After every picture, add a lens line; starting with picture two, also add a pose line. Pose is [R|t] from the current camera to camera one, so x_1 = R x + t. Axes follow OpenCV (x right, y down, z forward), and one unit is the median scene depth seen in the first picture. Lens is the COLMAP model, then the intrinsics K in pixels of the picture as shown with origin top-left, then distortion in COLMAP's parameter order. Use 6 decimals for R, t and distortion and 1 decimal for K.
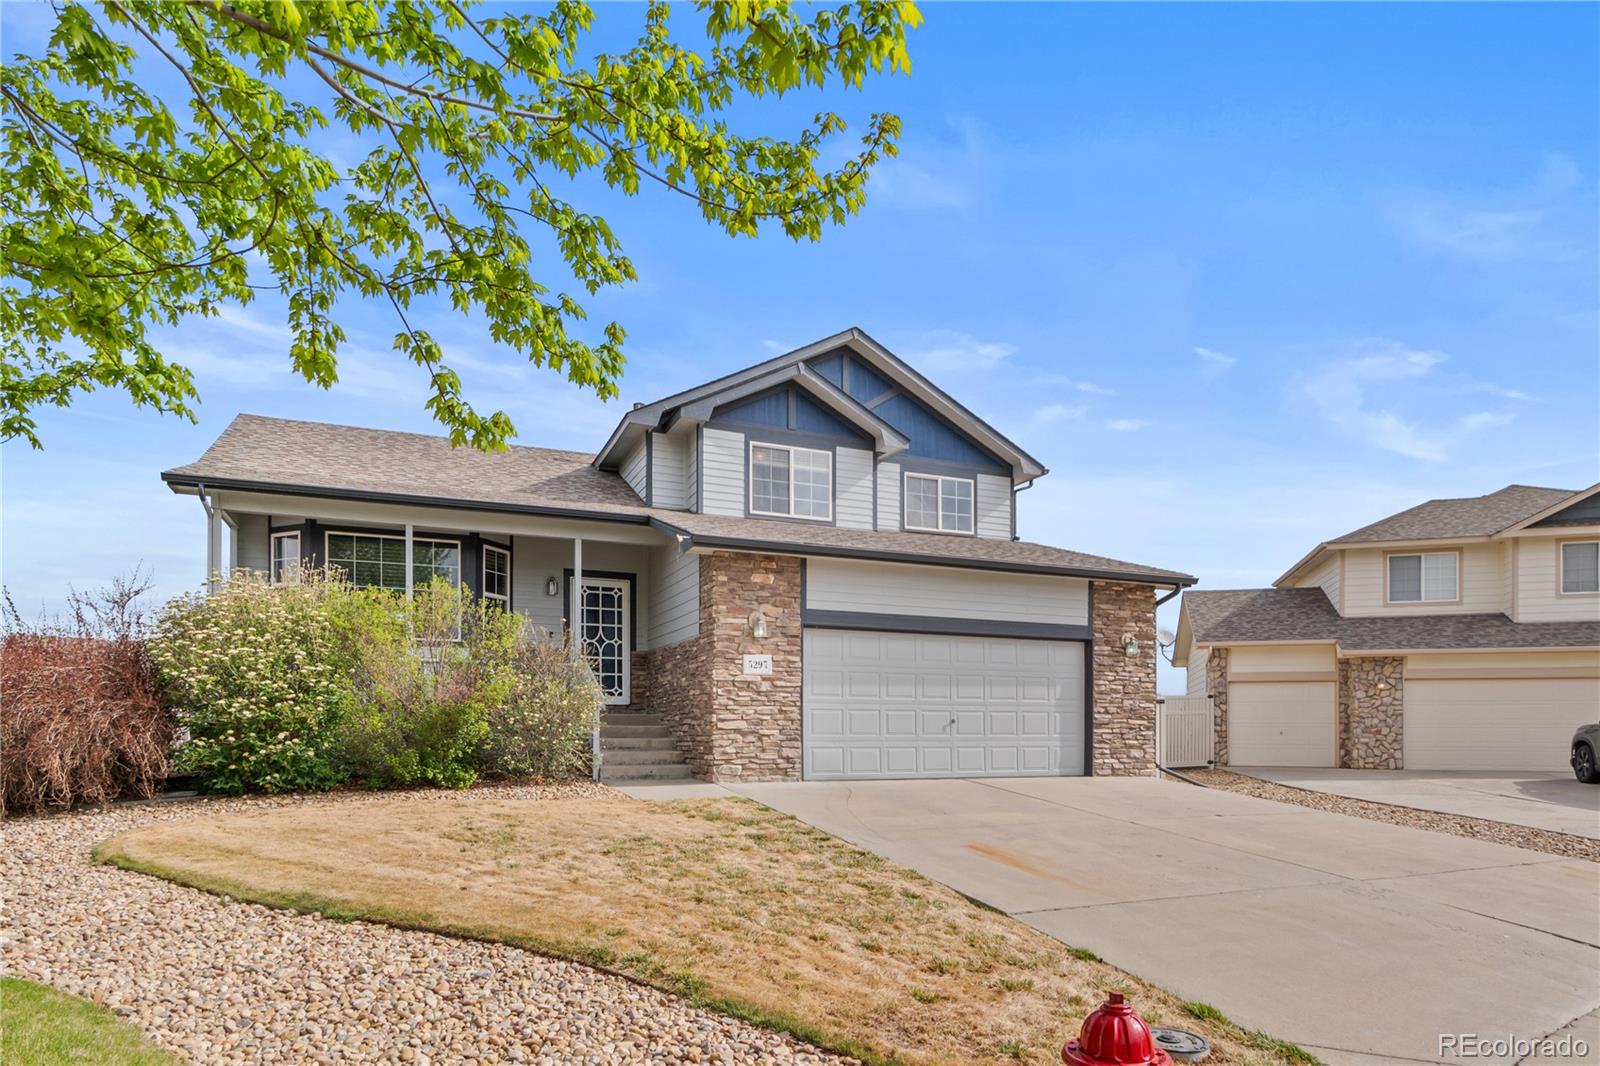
lens RADIAL K [[920.3, 0, 796.7], [0, 920.3, 748.2], [0, 0, 1]] dist [-0.002473, -0.000616]
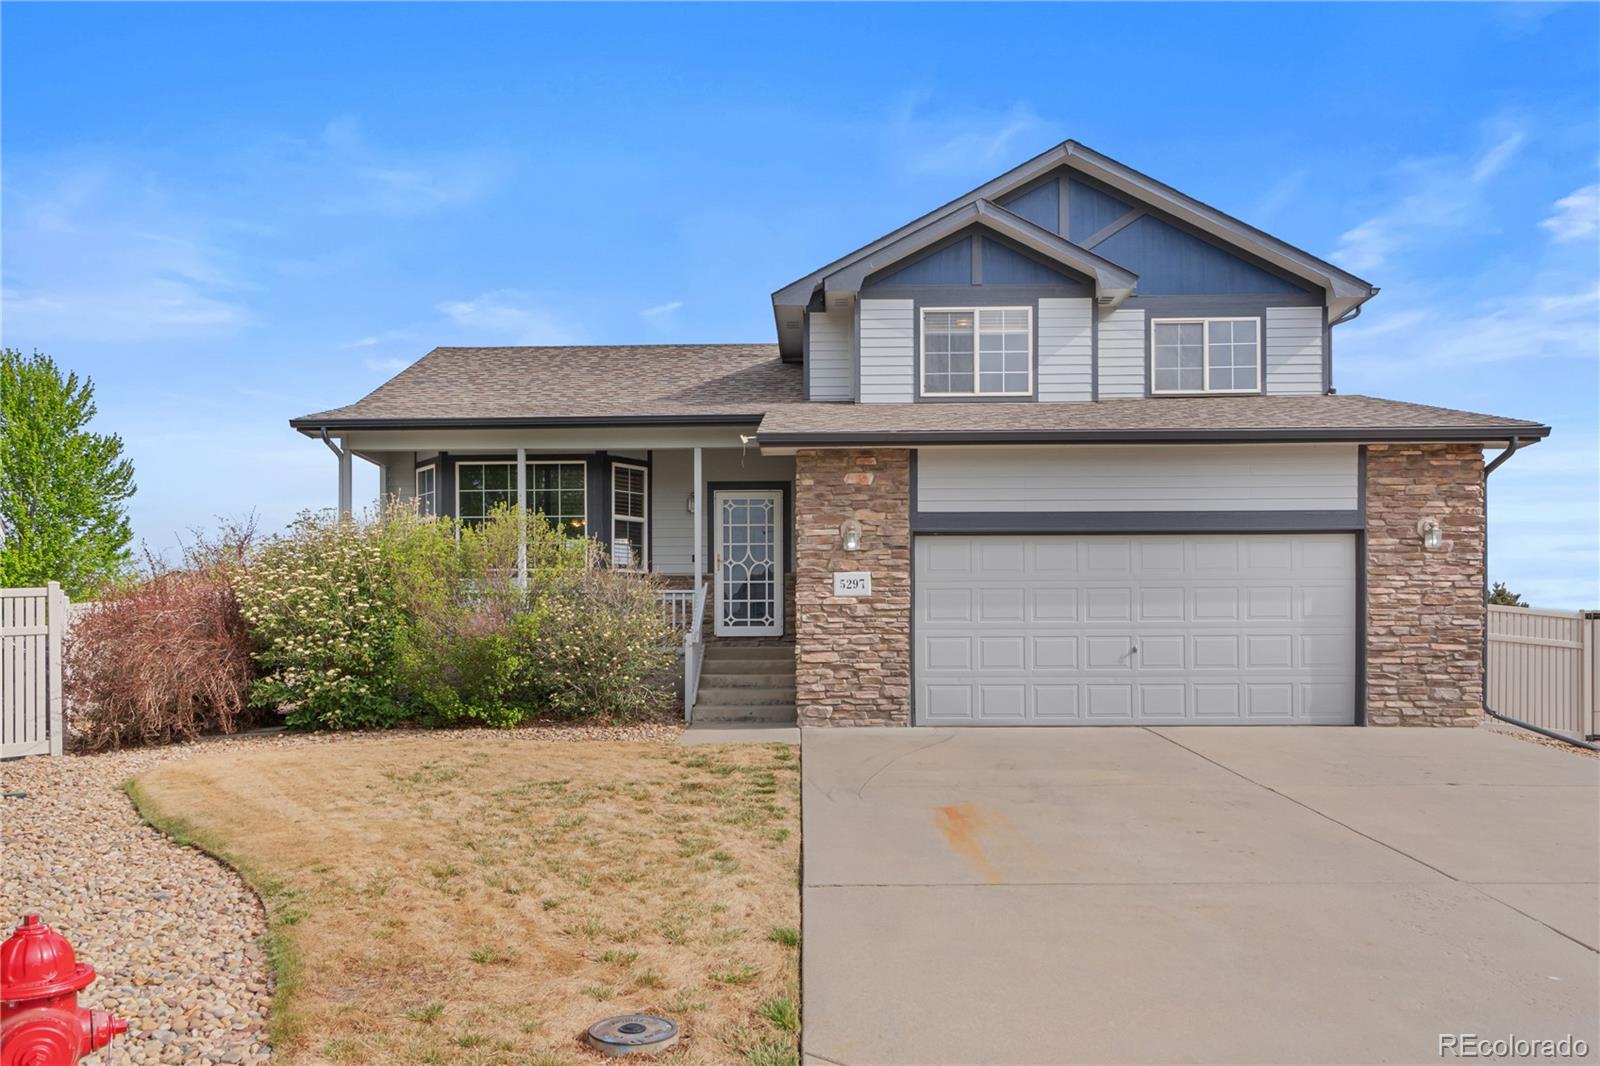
lens RADIAL K [[1144.1, 0, 802.9], [0, 1144.1, 696.8], [0, 0, 1]] dist [-0.002107, 0.002047]
pose [[0.916118, 0.002644, -0.400901, 0.296791], [-0.000910, 0.999989, 0.004516, 0.005040], [0.400909, -0.003773, 0.916110, 0.040318]]
